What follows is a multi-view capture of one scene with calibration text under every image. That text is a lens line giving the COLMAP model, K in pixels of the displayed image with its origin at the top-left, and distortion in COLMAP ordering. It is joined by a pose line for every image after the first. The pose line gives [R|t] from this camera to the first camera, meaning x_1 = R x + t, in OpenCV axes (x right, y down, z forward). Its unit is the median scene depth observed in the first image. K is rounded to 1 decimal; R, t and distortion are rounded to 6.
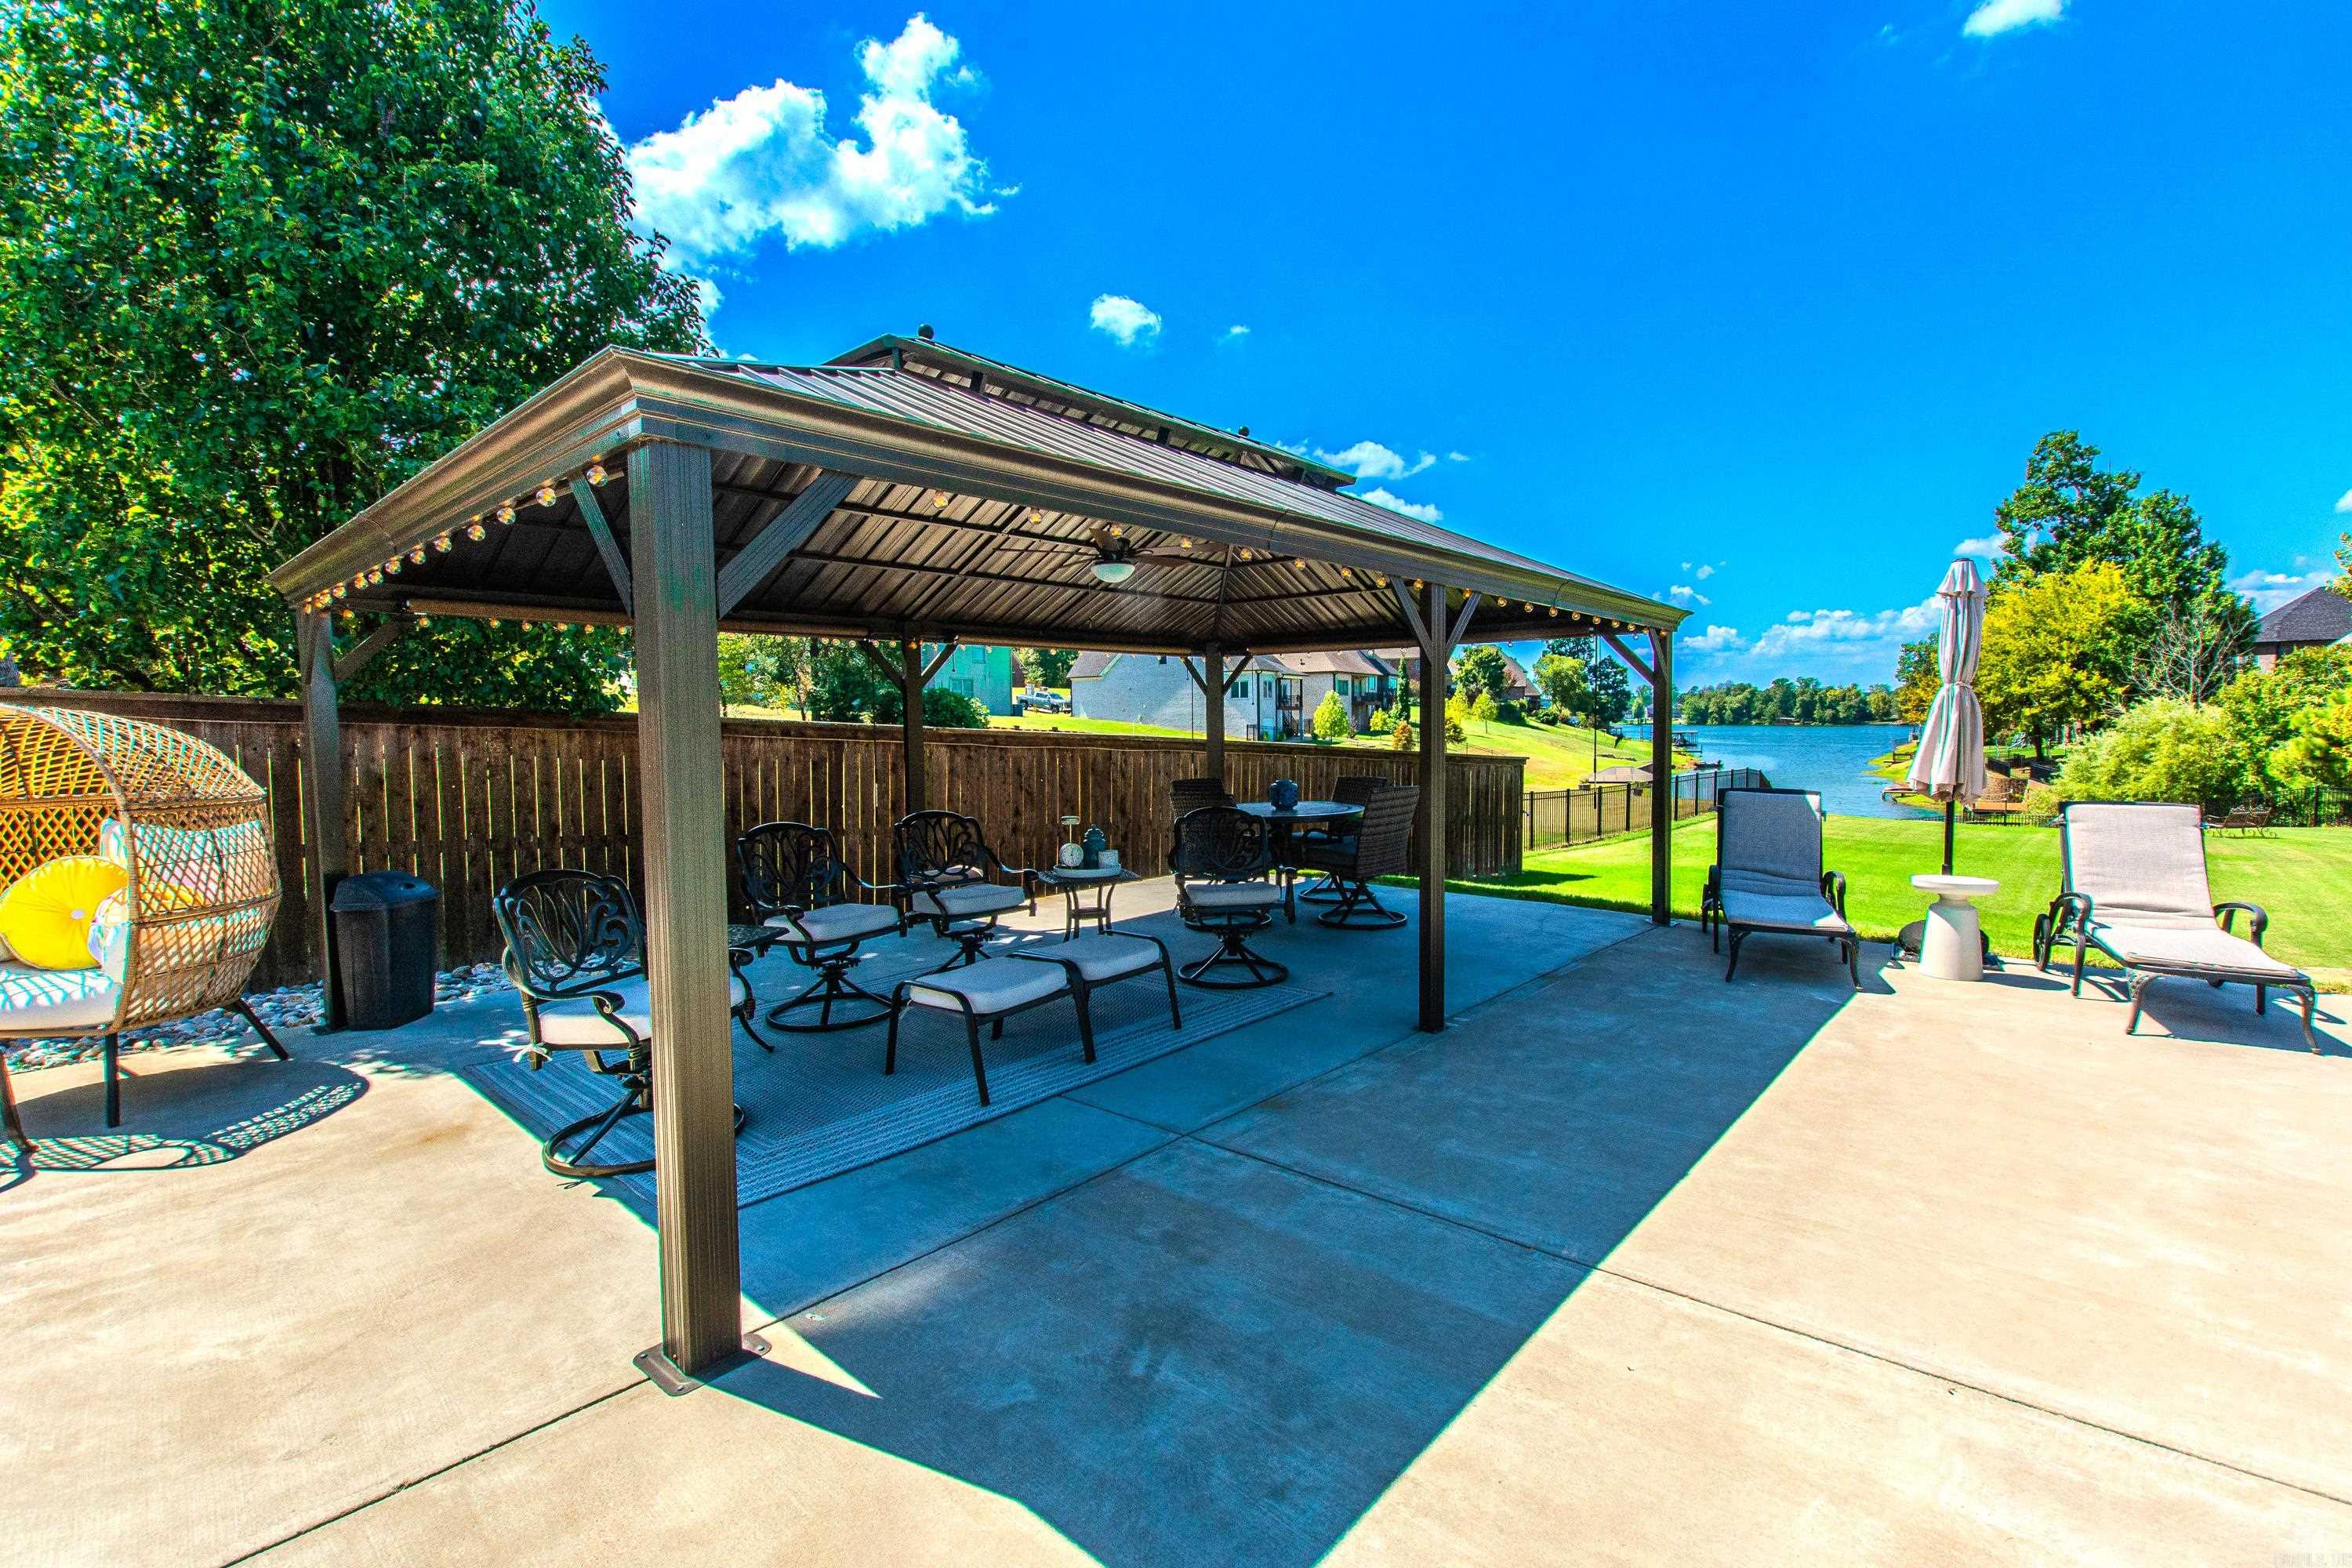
lens RADIAL K [[1047.5, 0, 1220.6], [0, 1047.5, 791.7], [0, 0, 1]] dist [0.019941, -0.000155]
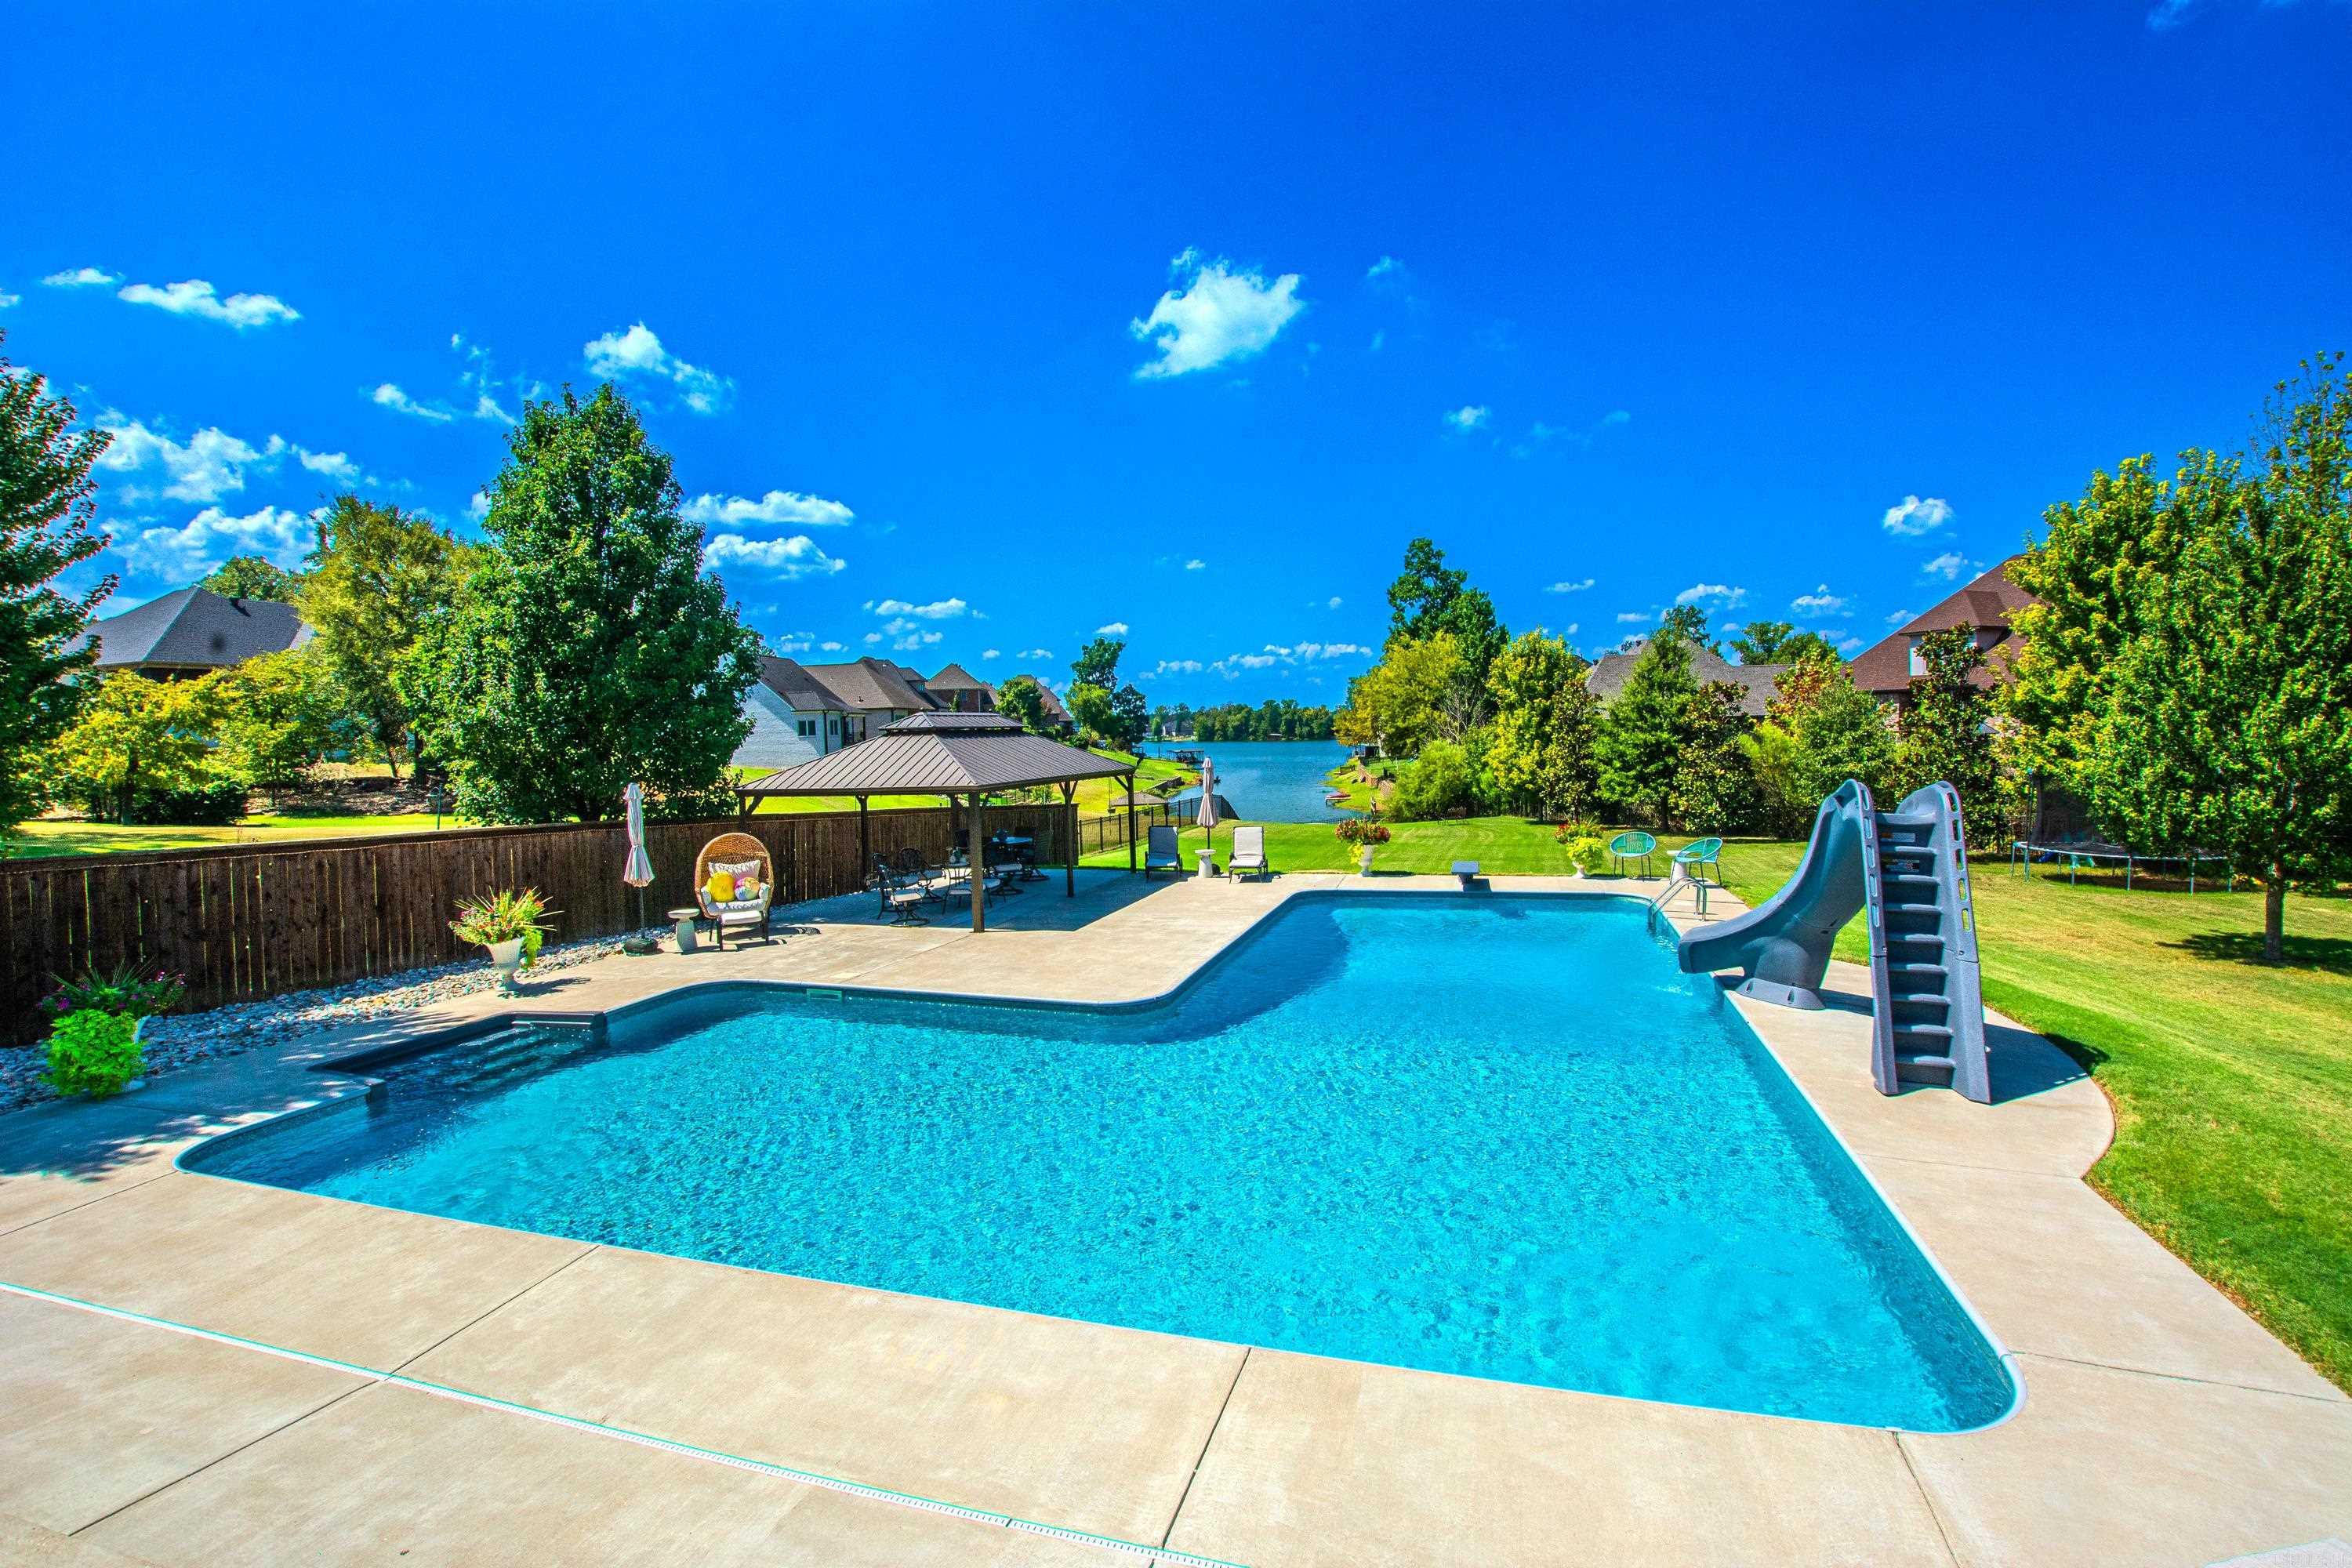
lens RADIAL K [[1038.1, 0, 1176.0], [0, 1038.1, 784.0], [0, 0, 1]] dist [0.000127, 0.000061]
pose [[0.922764, -0.032485, 0.383993, -0.042410], [0.042360, 0.998953, -0.017285, -0.004990], [-0.383029, 0.032216, 0.923174, -0.126000]]
